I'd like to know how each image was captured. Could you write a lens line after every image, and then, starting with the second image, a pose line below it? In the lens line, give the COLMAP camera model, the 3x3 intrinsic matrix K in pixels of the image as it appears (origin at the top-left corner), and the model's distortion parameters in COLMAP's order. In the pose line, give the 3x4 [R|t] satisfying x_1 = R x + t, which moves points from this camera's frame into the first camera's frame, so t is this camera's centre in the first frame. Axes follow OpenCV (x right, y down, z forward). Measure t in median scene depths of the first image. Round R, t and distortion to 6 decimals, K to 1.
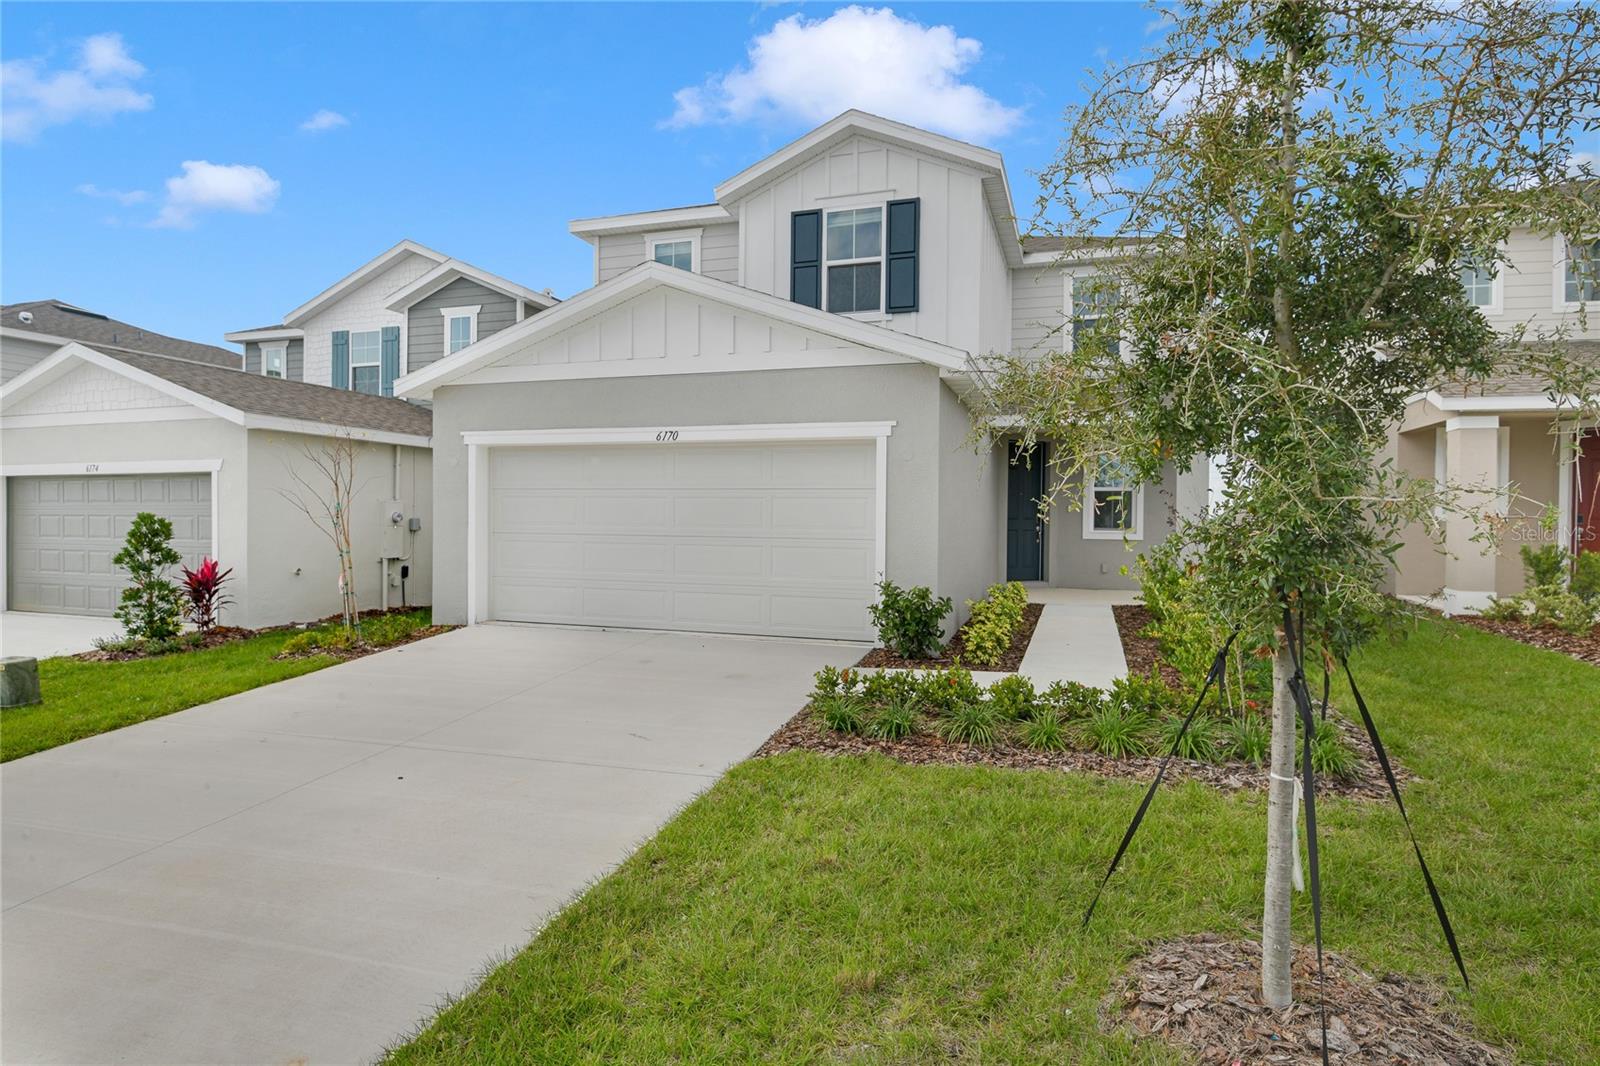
lens RADIAL K [[789.1, 0, 805.1], [0, 789.1, 562.9], [0, 0, 1]] dist [-0.002044, -0.025036]
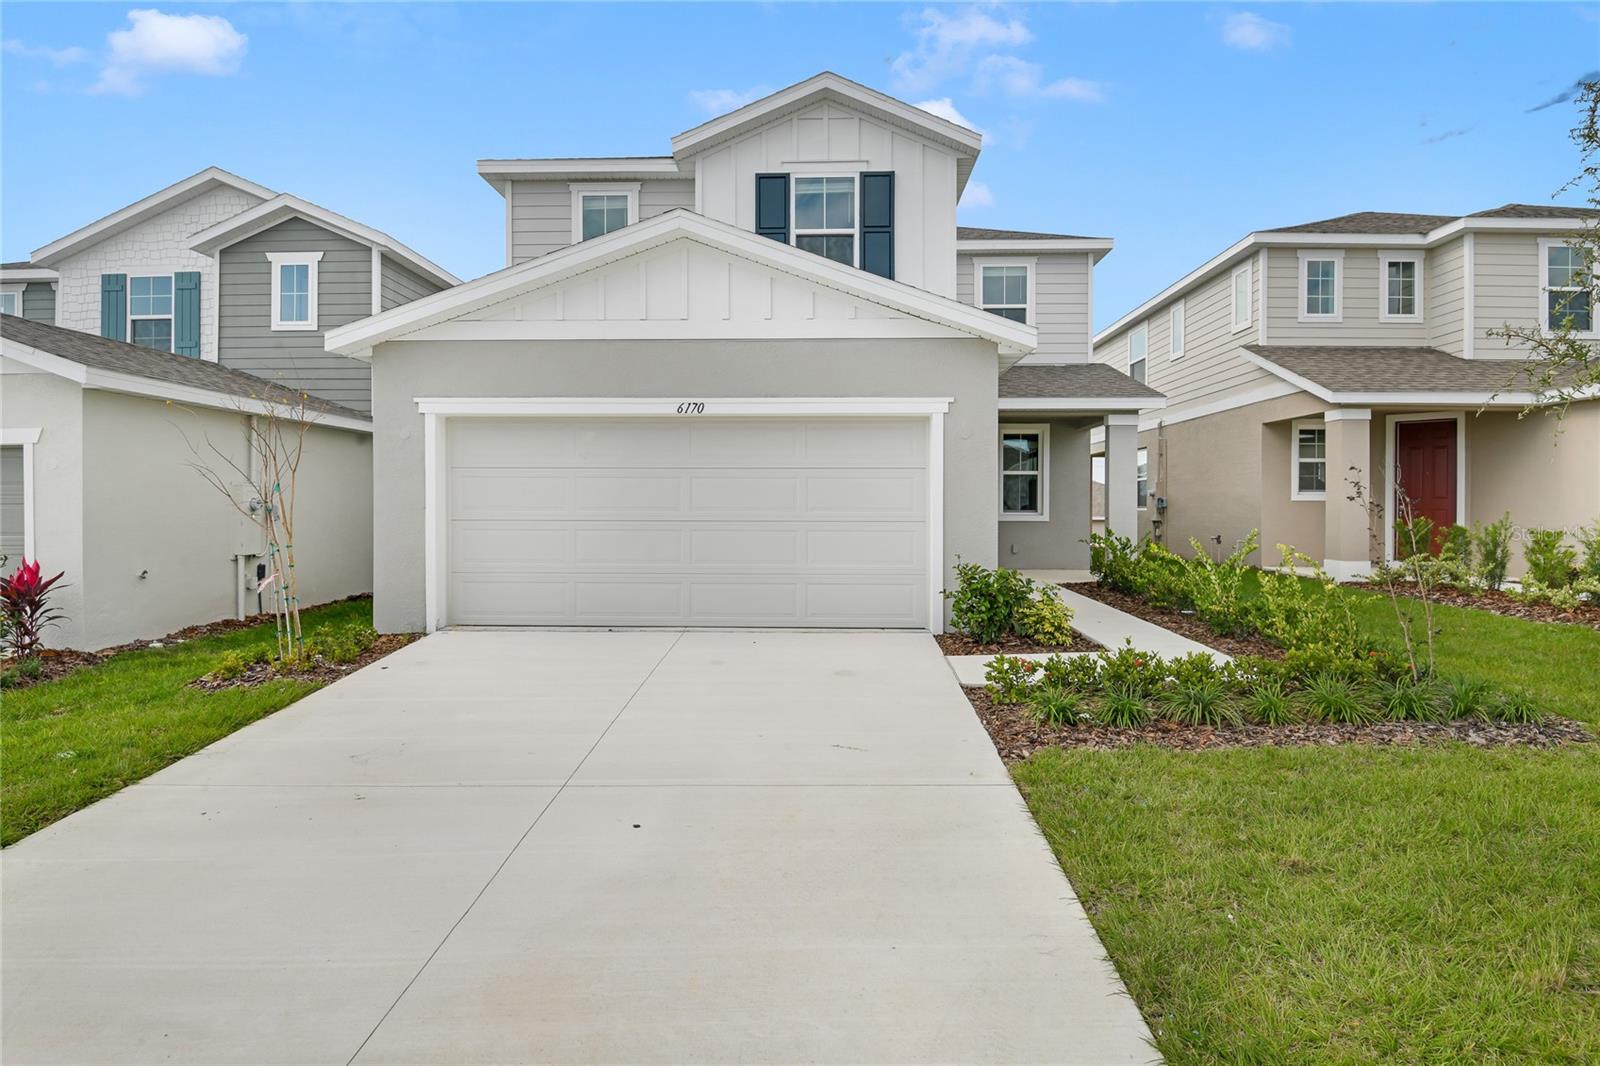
lens RADIAL K [[799.2, 0, 801.0], [0, 799.2, 551.1], [0, 0, 1]] dist [-0.003333, -0.018369]
pose [[0.965010, -0.022078, 0.261282, -0.229817], [0.022019, 0.999753, 0.003151, 0.000015], [-0.261287, 0.002713, 0.965257, 0.077543]]
